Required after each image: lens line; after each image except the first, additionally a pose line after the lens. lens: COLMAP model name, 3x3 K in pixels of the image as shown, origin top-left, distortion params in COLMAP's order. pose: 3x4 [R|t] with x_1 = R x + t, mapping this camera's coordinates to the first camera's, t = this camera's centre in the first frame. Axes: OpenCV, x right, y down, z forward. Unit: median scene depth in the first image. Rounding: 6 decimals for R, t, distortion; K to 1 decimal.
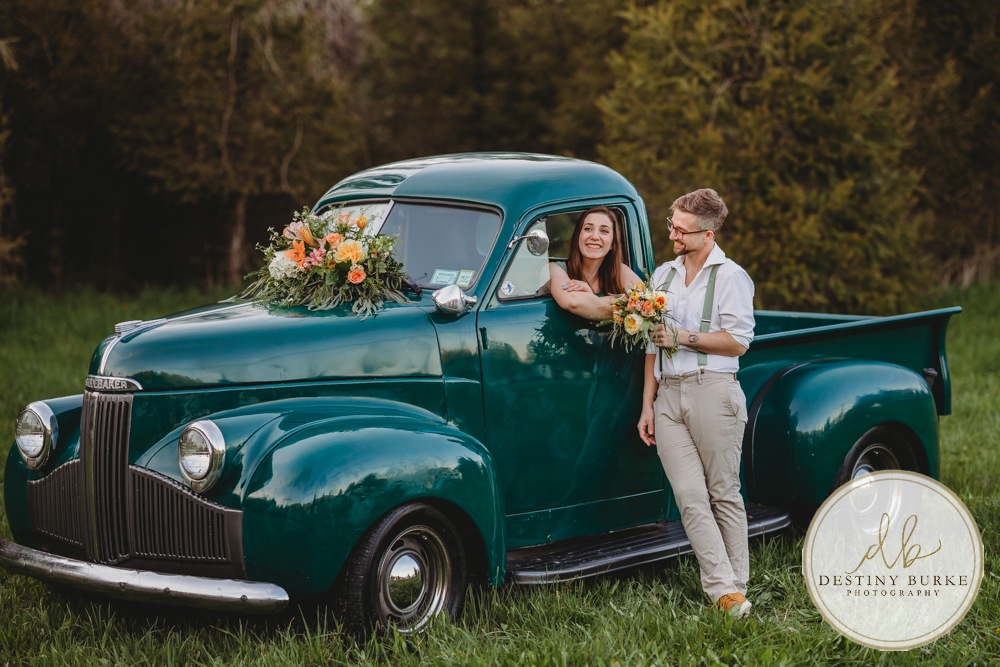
lens RADIAL K [[2405.8, 0, 498.9], [0, 2405.8, 321.0], [0, 0, 1]] dist [0.009413, -0.099039]
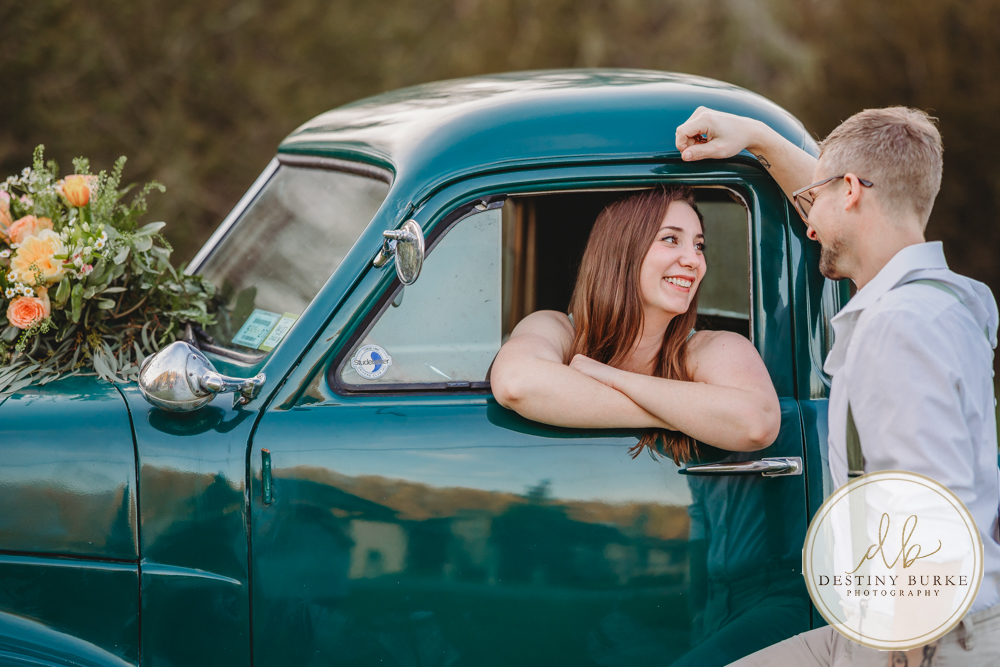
lens RADIAL K [[2405.8, 0, 498.9], [0, 2405.8, 321.0], [0, 0, 1]] dist [0.009413, -0.099039]
pose [[0.886698, 0.046526, -0.460002, 0.216475], [-0.066704, 0.997388, -0.027701, -0.010518], [0.457512, 0.055247, 0.887486, 0.647243]]
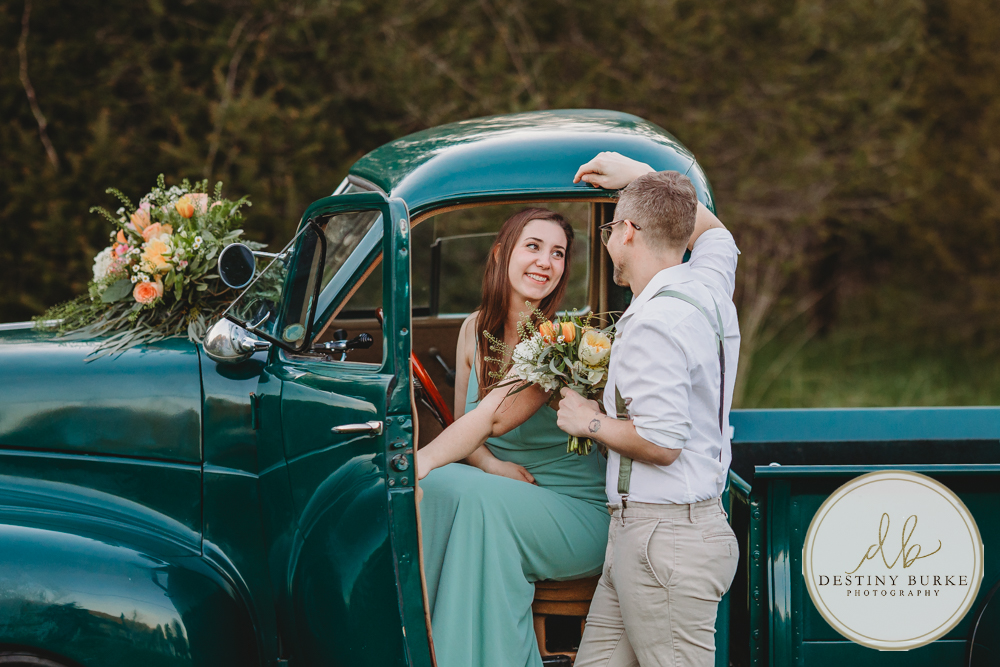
lens RADIAL K [[3867.6, 0, 500.1], [0, 3867.6, 394.4], [0, 0, 1]] dist [0.059254, -1.279038]
pose [[0.751886, 0.085615, -0.653710, 0.670030], [-0.082544, 0.995955, 0.035497, -0.035367], [0.654105, 0.027270, 0.755912, 0.294117]]
